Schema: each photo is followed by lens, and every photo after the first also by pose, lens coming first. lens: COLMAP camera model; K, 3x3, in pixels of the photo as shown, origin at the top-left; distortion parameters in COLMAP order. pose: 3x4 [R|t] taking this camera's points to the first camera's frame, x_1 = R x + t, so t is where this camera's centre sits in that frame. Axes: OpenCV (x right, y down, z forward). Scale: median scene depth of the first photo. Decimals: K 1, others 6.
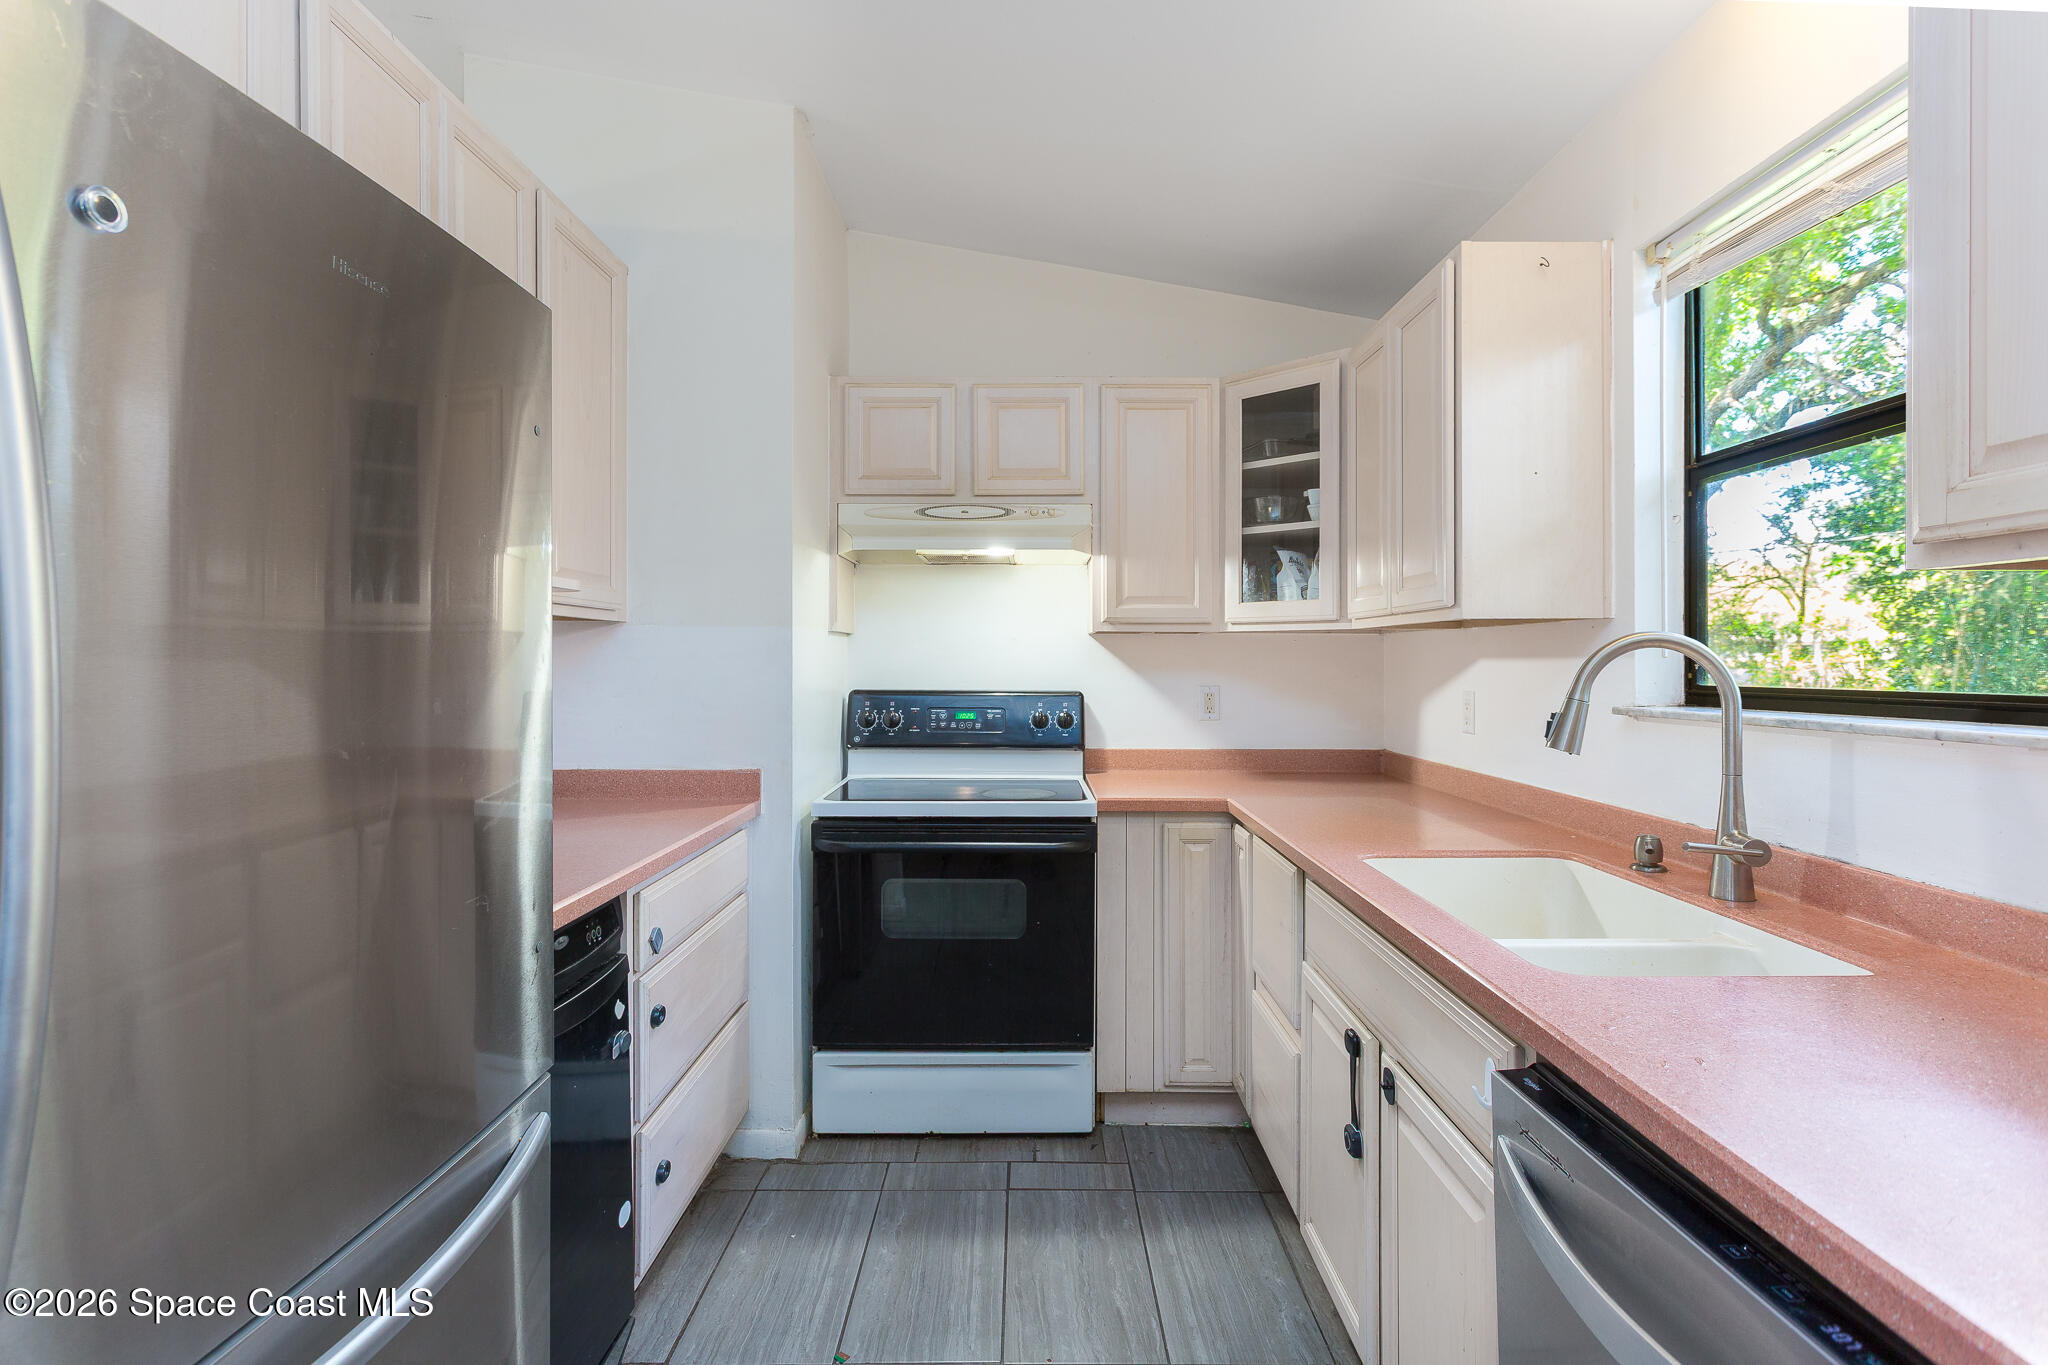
lens RADIAL K [[1011.3, 0, 1034.5], [0, 1011.3, 665.1], [0, 0, 1]] dist [-0.004736, 0.000054]
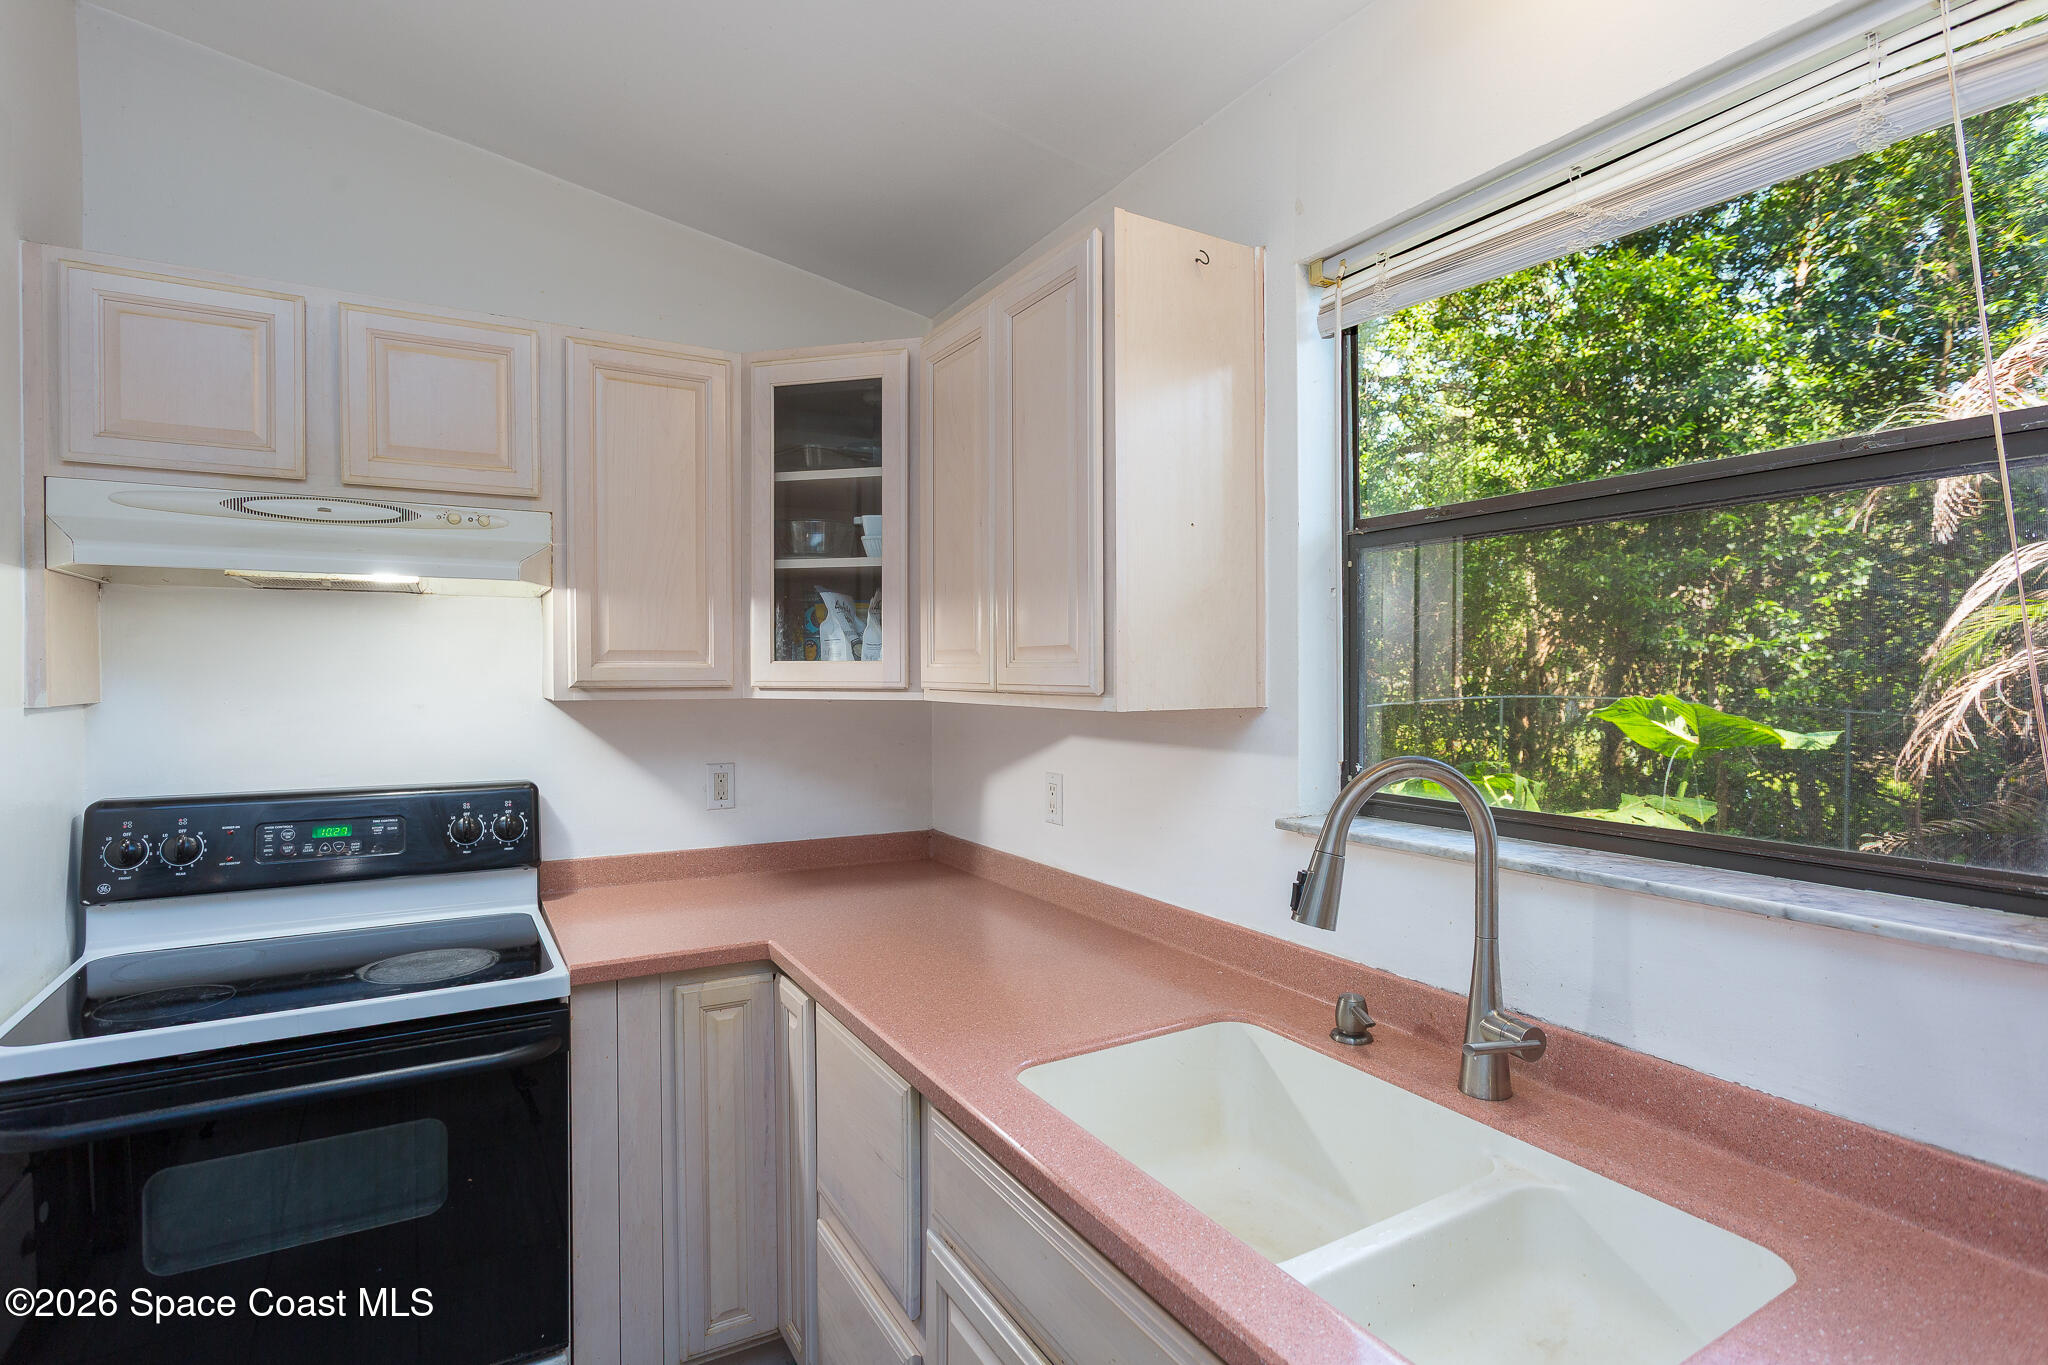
lens RADIAL K [[981.9, 0, 1013.9], [0, 981.9, 680.1], [0, 0, 1]] dist [-0.009496, 0.000380]
pose [[0.865639, -0.008232, 0.500601, -0.004661], [0.002994, 0.999932, 0.011265, -0.058157], [-0.500660, -0.008253, 0.865605, 0.302399]]
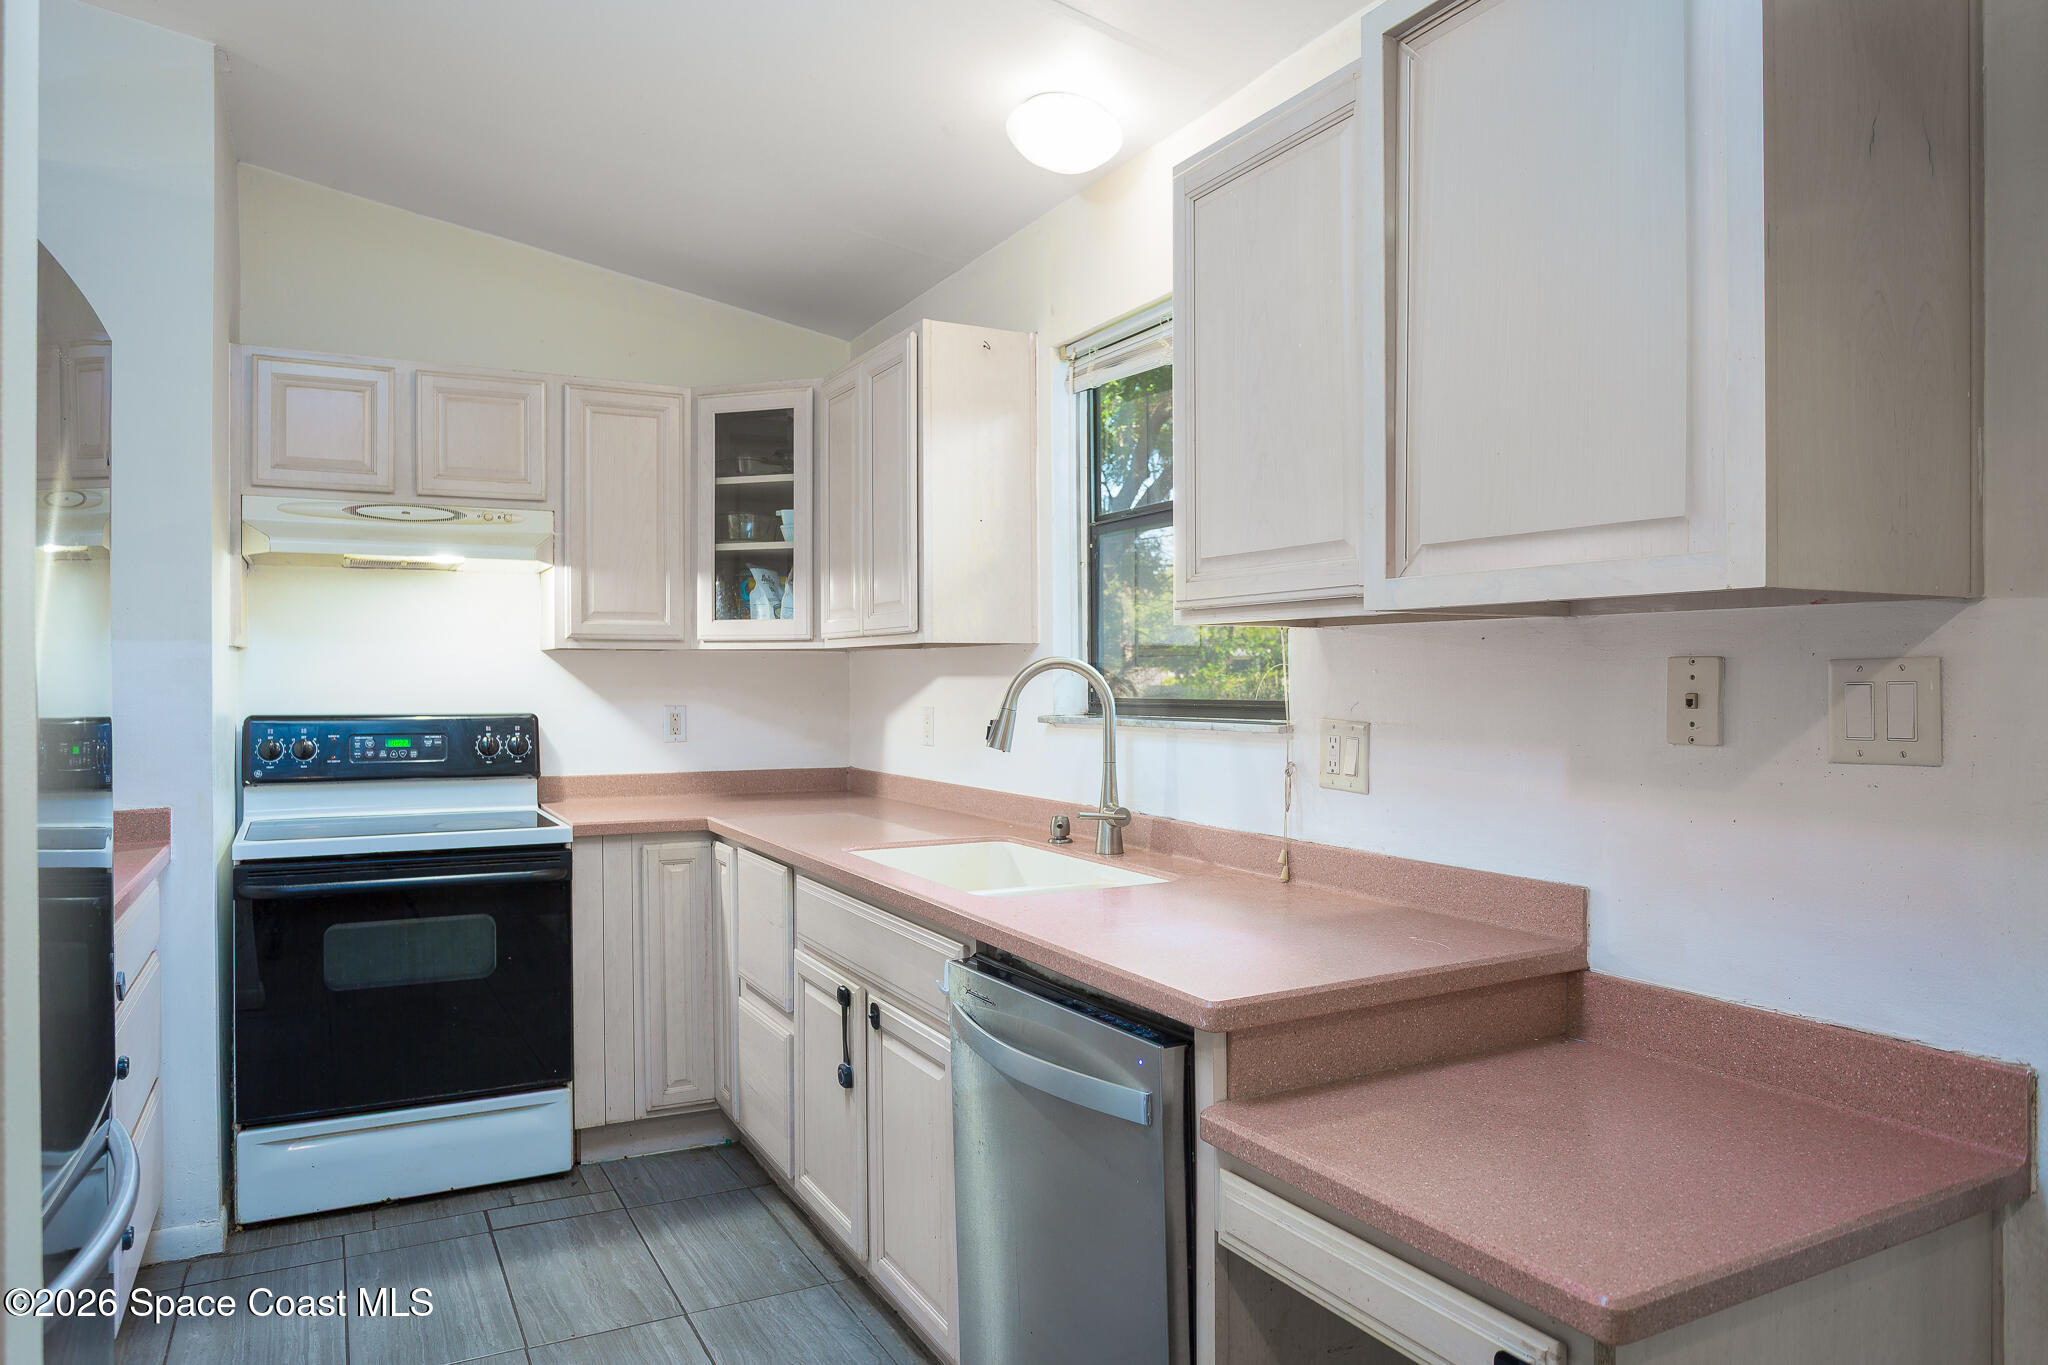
lens RADIAL K [[1359.6, 0, 1026.5], [0, 1359.6, 686.7], [0, 0, 1]] dist [-0.039450, 0.000697]
pose [[0.885957, -0.005695, 0.463733, -0.146507], [0.004443, 0.999983, 0.003793, -0.000542], [-0.463746, -0.001300, 0.885967, -0.326232]]
